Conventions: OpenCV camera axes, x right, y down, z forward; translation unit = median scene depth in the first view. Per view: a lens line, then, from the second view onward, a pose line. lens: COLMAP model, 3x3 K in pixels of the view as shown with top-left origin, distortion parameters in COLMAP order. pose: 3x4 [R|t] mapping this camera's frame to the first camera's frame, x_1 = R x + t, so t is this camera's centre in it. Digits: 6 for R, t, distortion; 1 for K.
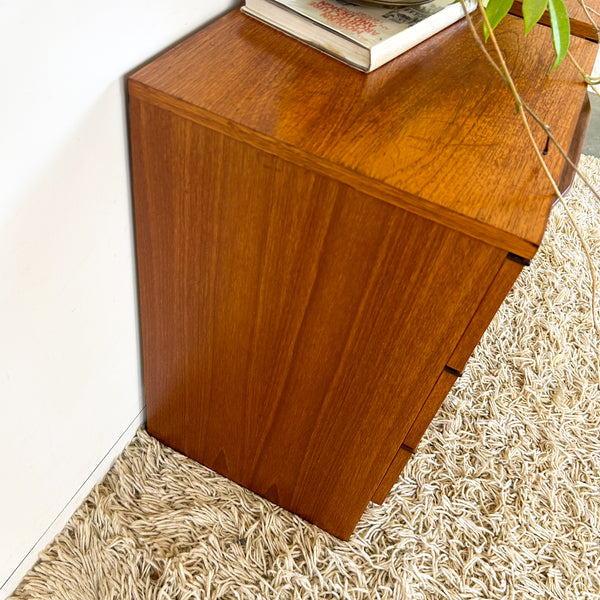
lens RADIAL K [[613.4, 0, 300.1], [0, 613.4, 300.2], [0, 0, 1]] dist [0.015114, 0.000000]
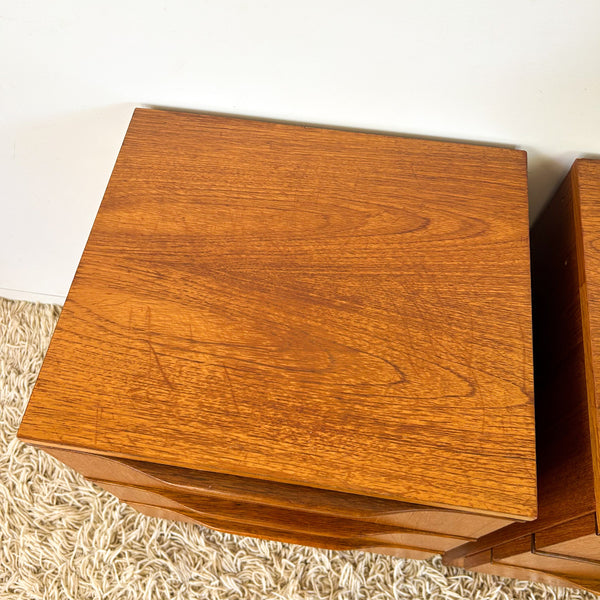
lens RADIAL K [[613.4, 0, 297.8], [0, 613.4, 297.5], [0, 0, 1]] dist [0.015114, 0.000000]
pose [[0.278805, 0.767536, -0.577197, 0.872760], [-0.669488, 0.586245, 0.456183, -0.962908], [0.688516, 0.259240, 0.677304, 0.482601]]
